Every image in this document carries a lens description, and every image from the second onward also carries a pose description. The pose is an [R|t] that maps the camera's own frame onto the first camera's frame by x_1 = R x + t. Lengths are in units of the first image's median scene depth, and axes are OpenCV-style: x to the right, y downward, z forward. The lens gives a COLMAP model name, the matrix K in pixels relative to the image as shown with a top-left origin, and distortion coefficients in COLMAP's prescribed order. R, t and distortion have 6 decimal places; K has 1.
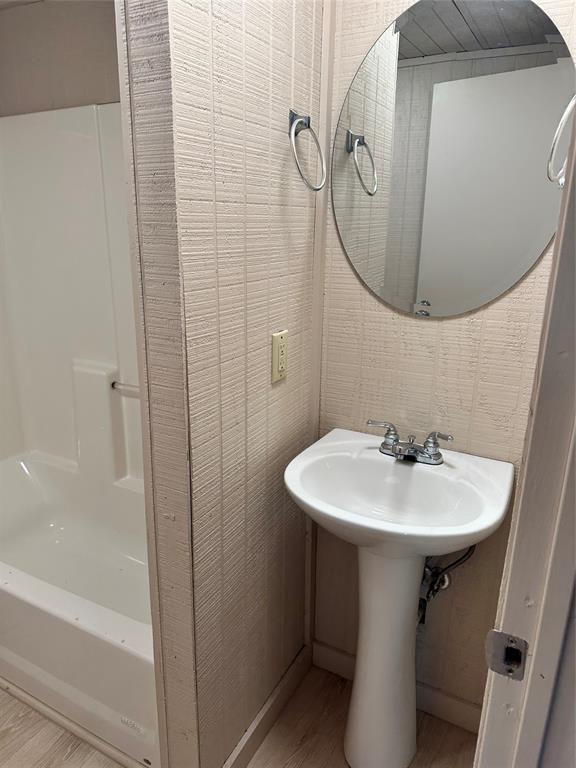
lens RADIAL K [[545.3, 0, 288.9], [0, 545.3, 382.5], [0, 0, 1]] dist [0.051003, -0.062396]
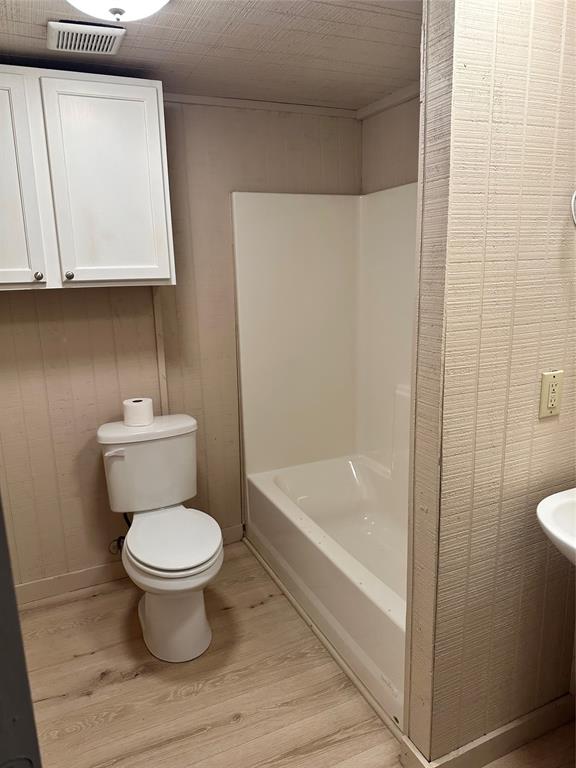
lens RADIAL K [[545.3, 0, 287.7], [0, 545.3, 385.0], [0, 0, 1]] dist [0.051003, -0.062396]
pose [[0.800564, 0.095642, -0.591565, 0.253849], [-0.133018, 0.990916, -0.019807, 0.029985], [0.584297, 0.094546, 0.806014, -0.225130]]
